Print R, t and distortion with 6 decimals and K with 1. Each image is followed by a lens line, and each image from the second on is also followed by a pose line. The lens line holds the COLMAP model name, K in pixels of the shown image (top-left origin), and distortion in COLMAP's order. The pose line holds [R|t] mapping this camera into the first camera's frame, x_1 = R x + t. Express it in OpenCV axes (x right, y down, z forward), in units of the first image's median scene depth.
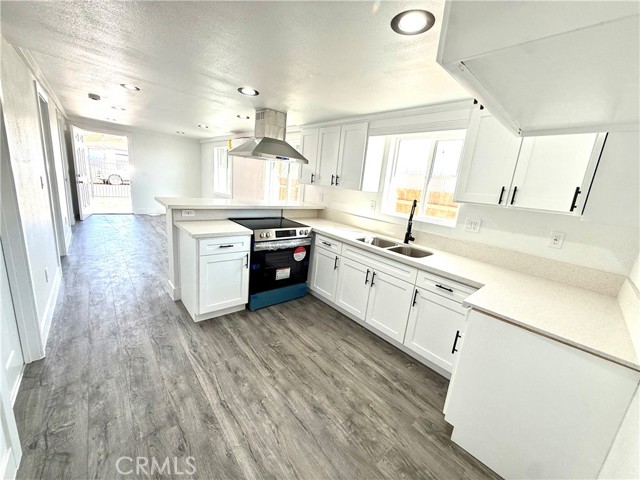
lens RADIAL K [[255.8, 0, 318.9], [0, 255.8, 239.4], [0, 0, 1]] dist [0.000111, 0.000131]
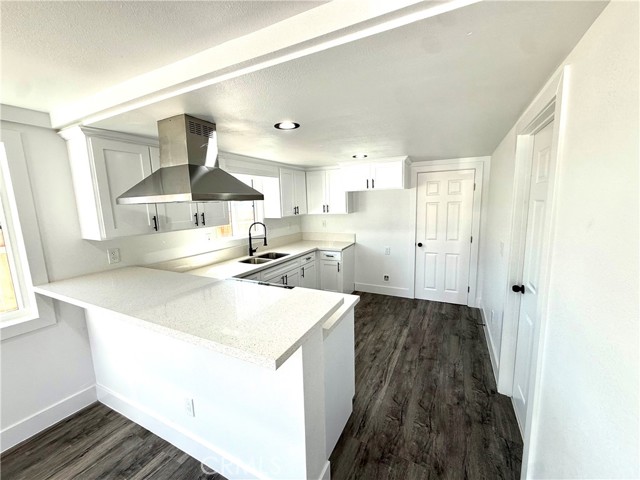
lens RADIAL K [[255.8, 0, 318.9], [0, 255.8, 239.4], [0, 0, 1]] dist [0.000111, 0.000131]
pose [[-0.368504, -0.218469, 0.903591, -1.050140], [0.204710, 0.929064, 0.308114, -0.438152], [-0.906807, 0.298515, -0.297641, 1.173551]]
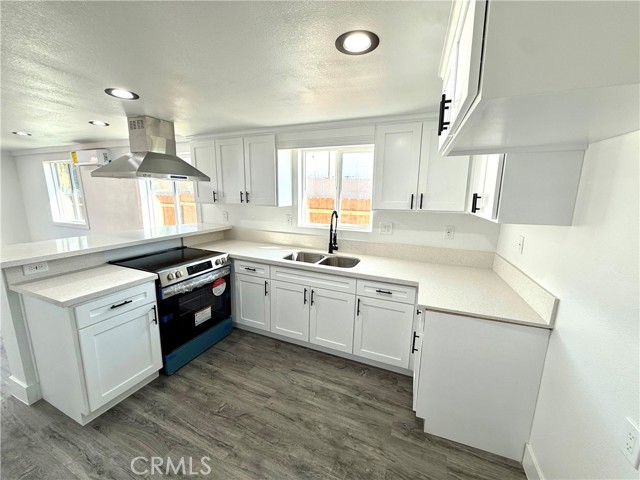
lens RADIAL K [[255.8, 0, 318.9], [0, 255.8, 239.4], [0, 0, 1]] dist [0.000111, 0.000131]
pose [[0.896139, -0.158159, 0.414633, -0.128694], [0.166759, 0.985874, 0.015641, -0.070178], [-0.411249, 0.055127, 0.909854, 0.099611]]
